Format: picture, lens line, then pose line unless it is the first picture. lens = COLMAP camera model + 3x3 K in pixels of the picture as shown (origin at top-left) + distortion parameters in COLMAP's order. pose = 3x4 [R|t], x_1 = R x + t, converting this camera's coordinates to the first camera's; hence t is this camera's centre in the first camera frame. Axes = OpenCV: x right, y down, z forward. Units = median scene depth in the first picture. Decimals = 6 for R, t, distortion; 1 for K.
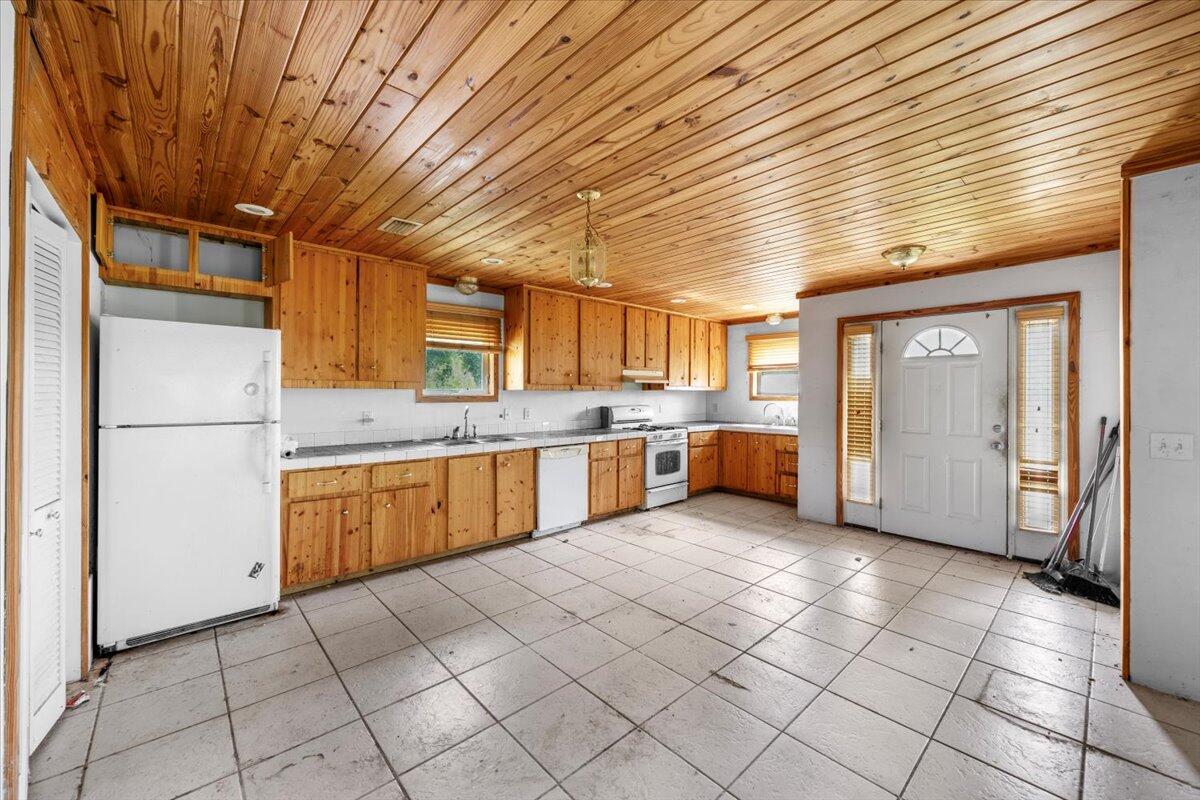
lens RADIAL K [[469.3, 0, 601.5], [0, 469.3, 392.6], [0, 0, 1]] dist [-0.000043, 0.000072]
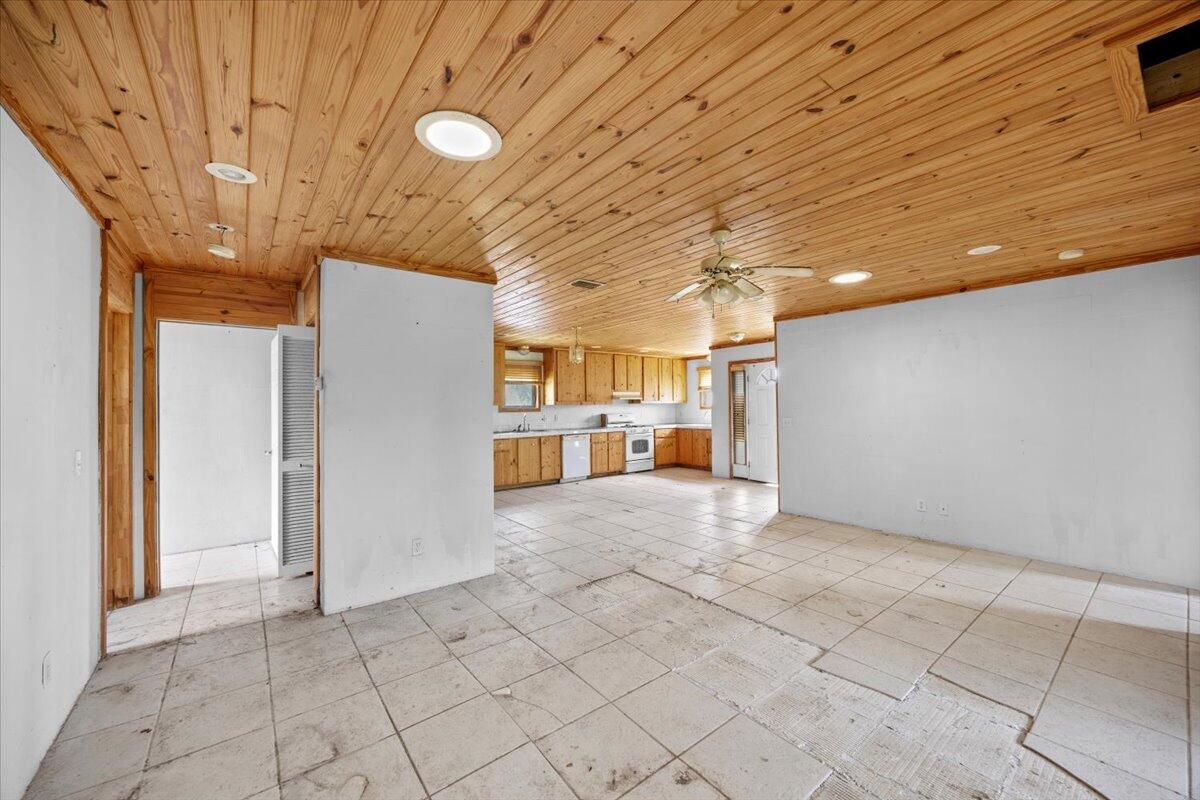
lens RADIAL K [[460.4, 0, 600.0], [0, 460.4, 400.0], [0, 0, 1]] dist [-0.001716, -0.000146]
pose [[0.996730, -0.016503, -0.079101, 0.150143], [0.015563, 0.999801, -0.012477, 0.000599], [0.079291, 0.011205, 0.996789, -0.758838]]
